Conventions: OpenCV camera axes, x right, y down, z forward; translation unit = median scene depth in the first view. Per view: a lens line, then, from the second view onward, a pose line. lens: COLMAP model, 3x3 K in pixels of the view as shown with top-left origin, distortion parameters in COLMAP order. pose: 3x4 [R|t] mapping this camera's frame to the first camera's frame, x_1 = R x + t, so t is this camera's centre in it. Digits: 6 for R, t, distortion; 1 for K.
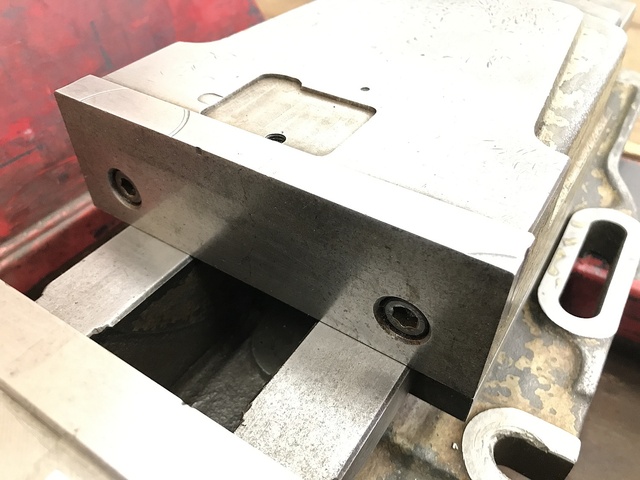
lens RADIAL K [[540.7, 0, 320.0], [0, 540.7, 240.0], [0, 0, 1]] dist [-0.008714, -0.001415]
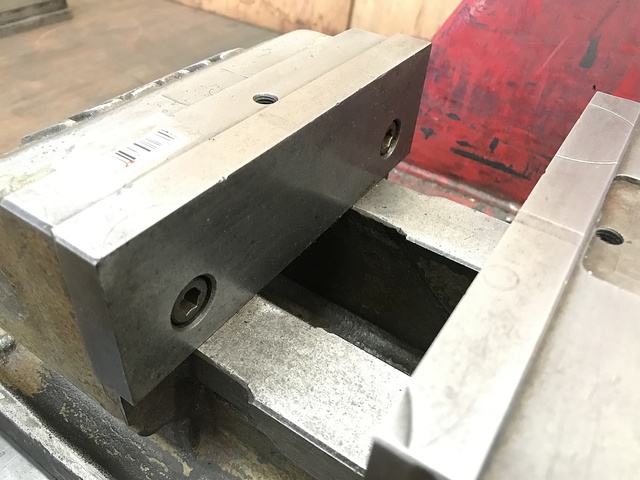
lens RADIAL K [[543.9, 0, 317.8], [0, 543.9, 233.9], [0, 0, 1]] dist [0.002517, 0.003725]
pose [[-0.005913, 0.643089, -0.765769, 0.384946], [-0.721057, 0.527840, 0.448845, -0.177055], [0.692851, 0.554816, 0.460583, 0.254823]]
